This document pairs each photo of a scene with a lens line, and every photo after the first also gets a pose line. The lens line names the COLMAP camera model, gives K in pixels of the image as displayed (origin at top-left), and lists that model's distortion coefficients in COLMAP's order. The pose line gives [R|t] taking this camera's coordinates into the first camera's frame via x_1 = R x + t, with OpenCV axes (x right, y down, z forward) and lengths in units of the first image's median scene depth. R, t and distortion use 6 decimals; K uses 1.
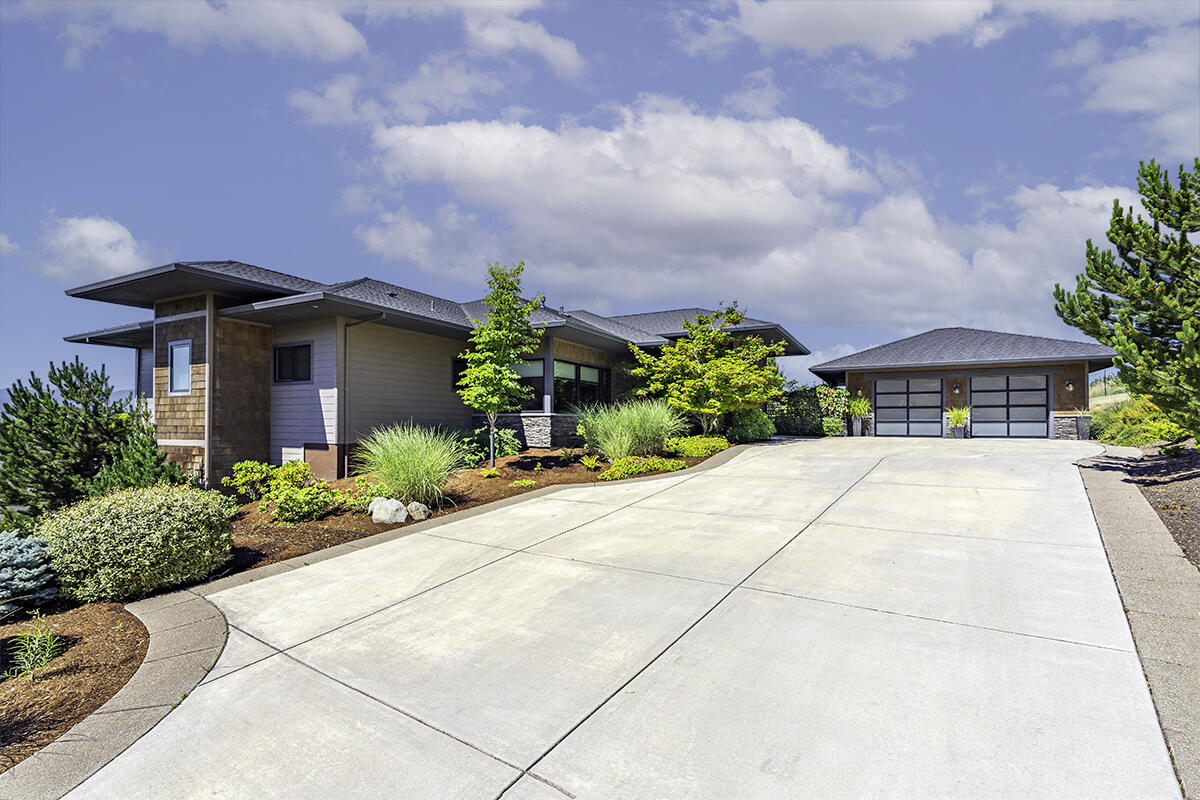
lens RADIAL K [[565.4, 0, 544.1], [0, 565.4, 409.3], [0, 0, 1]] dist [-0.000713, -0.000239]
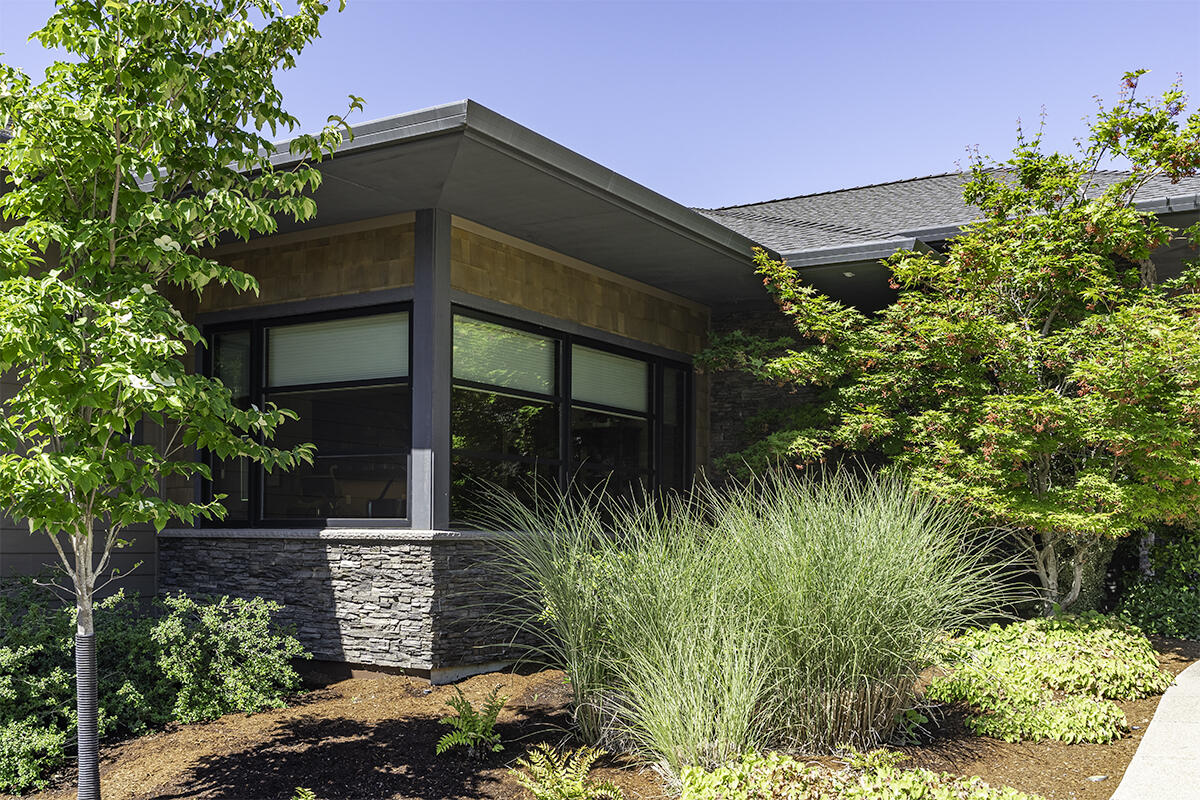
lens RADIAL K [[1228.4, 0, 603.5], [0, 1228.4, 480.2], [0, 0, 1]] dist [0.006635, 0.012724]
pose [[0.999705, 0.004471, 0.023869, 0.068847], [-0.004058, 0.999842, -0.017317, -0.004855], [-0.023943, 0.017215, 0.999565, 0.459590]]
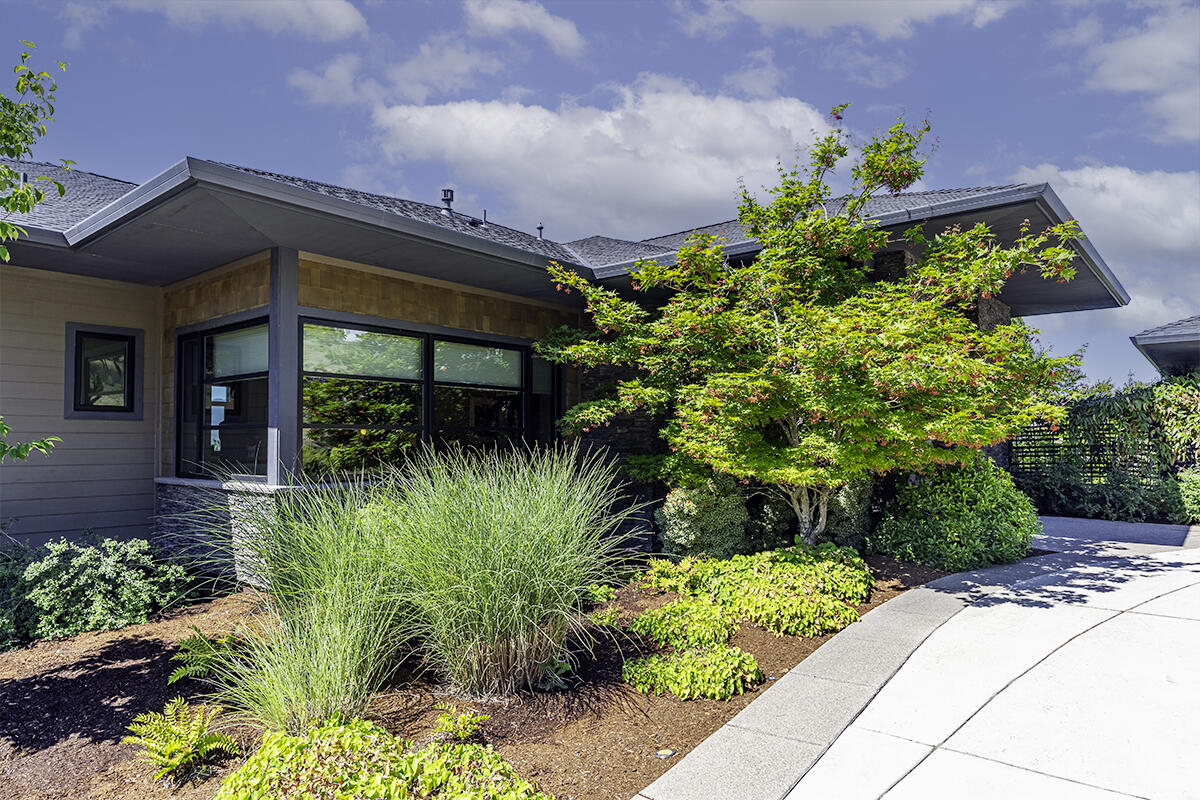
lens RADIAL K [[705.4, 0, 600.0], [0, 705.4, 400.0], [0, 0, 1]] dist [0.027627, 0.000887]
pose [[0.988592, -0.012382, -0.150110, 0.239104], [0.008644, 0.999637, -0.025528, -0.027583], [0.150372, 0.023939, 0.988340, 0.599206]]
